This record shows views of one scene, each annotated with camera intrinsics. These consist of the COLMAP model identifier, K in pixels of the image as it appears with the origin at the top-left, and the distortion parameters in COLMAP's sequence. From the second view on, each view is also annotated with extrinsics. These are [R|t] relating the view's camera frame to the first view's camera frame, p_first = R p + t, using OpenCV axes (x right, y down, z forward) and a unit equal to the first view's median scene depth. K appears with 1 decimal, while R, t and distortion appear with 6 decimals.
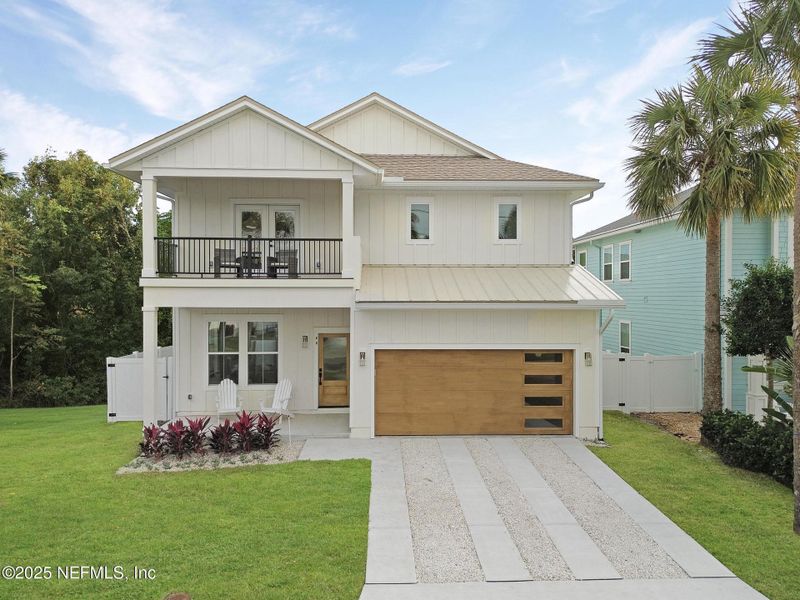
lens RADIAL K [[573.9, 0, 402.9], [0, 573.9, 296.3], [0, 0, 1]] dist [0.046307, -0.027611]
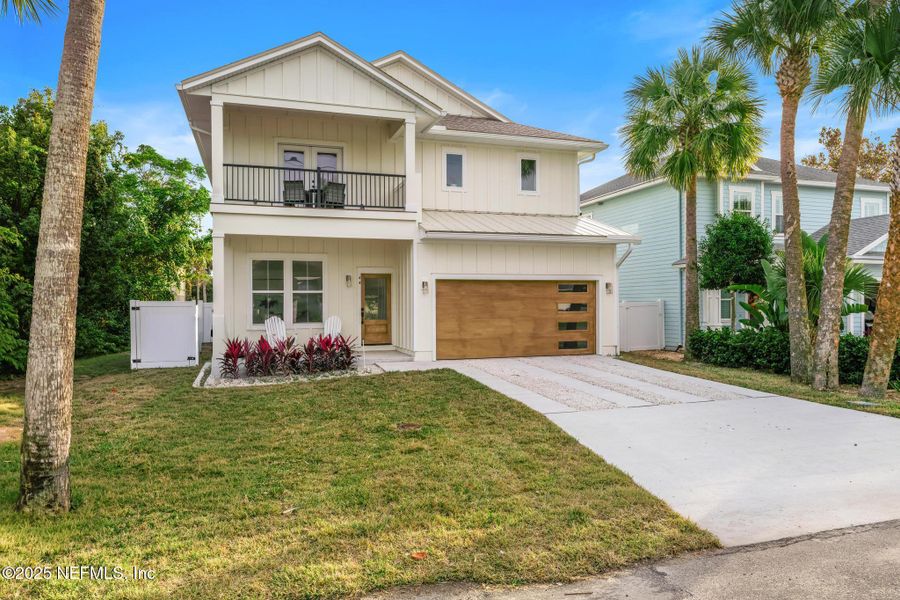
lens RADIAL K [[608.4, 0, 449.0], [0, 608.4, 303.5], [0, 0, 1]] dist [0.002010, -0.004317]
pose [[0.961851, -0.006953, 0.273486, -0.329633], [0.009365, 0.999928, -0.007515, 0.143726], [-0.273414, 0.009790, 0.961847, -0.106893]]
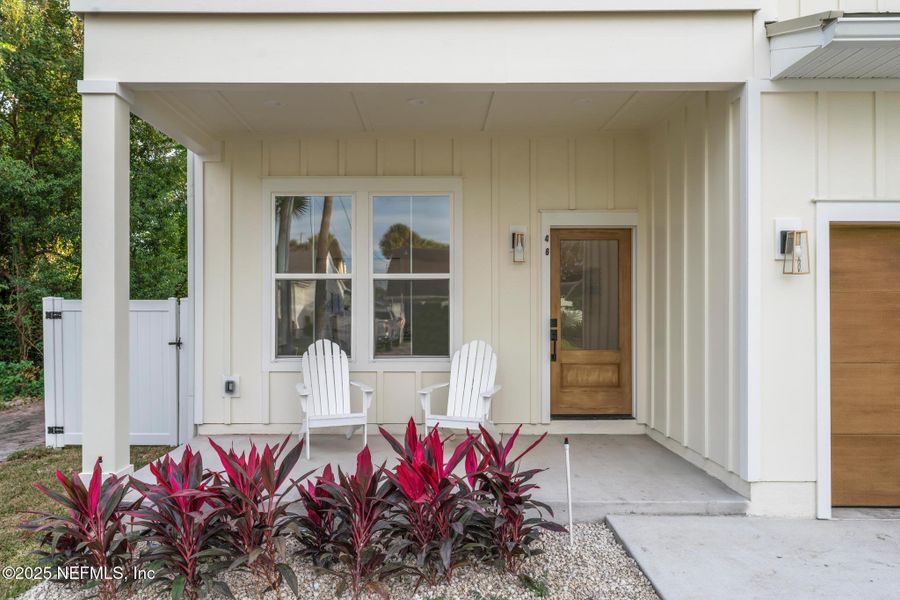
lens RADIAL K [[608.4, 0, 419.8], [0, 608.4, 302.5], [0, 0, 1]] dist [0.002010, -0.004317]
pose [[0.998526, -0.001526, -0.054247, -0.238787], [0.000777, 0.999904, -0.013818, 0.135344], [0.054263, 0.013755, 0.998432, 0.653744]]
